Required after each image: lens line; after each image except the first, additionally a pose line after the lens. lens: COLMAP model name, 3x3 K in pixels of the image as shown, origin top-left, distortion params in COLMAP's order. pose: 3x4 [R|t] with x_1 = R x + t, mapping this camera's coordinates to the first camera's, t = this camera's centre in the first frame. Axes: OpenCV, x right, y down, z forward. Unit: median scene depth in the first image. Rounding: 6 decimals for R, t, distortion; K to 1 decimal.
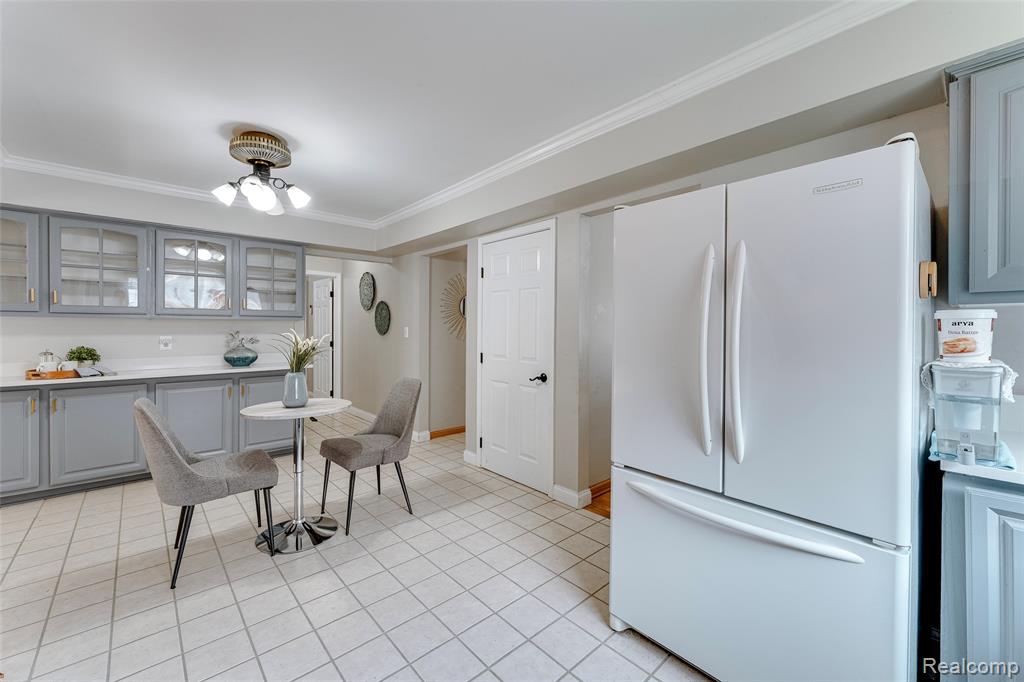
lens RADIAL K [[416.0, 0, 513.1], [0, 416.0, 330.3], [0, 0, 1]] dist [0.000275, 0.000034]
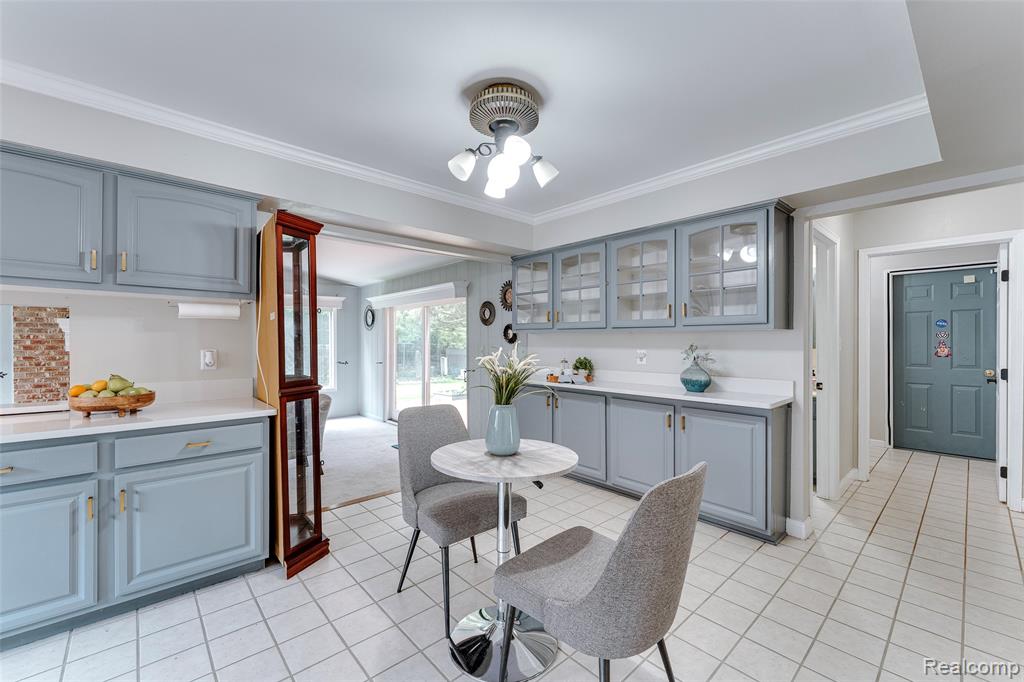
lens RADIAL K [[415.9, 0, 514.7], [0, 415.9, 343.5], [0, 0, 1]] dist [-0.000278, -0.000437]
pose [[0.007080, 0.002402, -0.999972, 0.119117], [-0.009545, 0.999952, 0.002335, -0.000623], [0.999929, 0.009528, 0.007103, 0.704494]]
